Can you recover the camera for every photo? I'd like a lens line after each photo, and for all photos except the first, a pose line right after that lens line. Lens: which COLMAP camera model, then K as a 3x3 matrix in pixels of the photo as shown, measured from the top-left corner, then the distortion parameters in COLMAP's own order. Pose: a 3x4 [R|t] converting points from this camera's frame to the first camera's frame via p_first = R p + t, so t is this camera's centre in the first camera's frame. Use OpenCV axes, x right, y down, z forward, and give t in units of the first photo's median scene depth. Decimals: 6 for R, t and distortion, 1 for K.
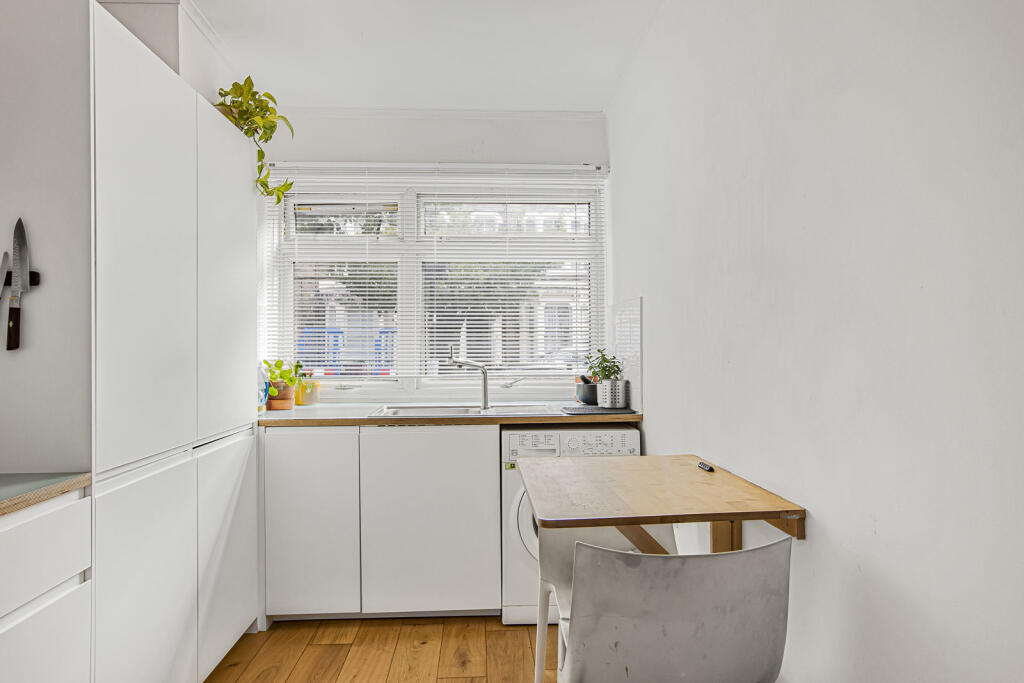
lens RADIAL K [[698.5, 0, 512.0], [0, 698.5, 341.5], [0, 0, 1]] dist [-0.040615, 0.096827]
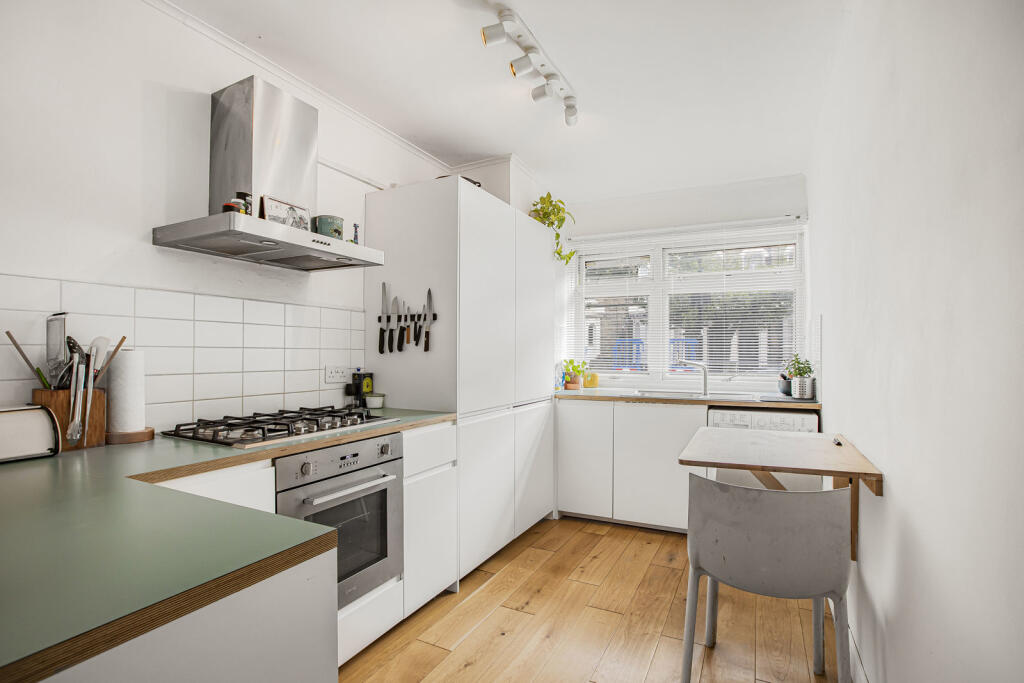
lens RADIAL K [[482.1, 0, 511.1], [0, 482.1, 350.4], [0, 0, 1]] dist [-0.024243, -0.000154]
pose [[0.872928, 0.004859, -0.487825, 0.110685], [-0.002550, 0.999982, 0.005398, 0.000165], [0.487842, -0.003469, 0.872925, -0.068443]]
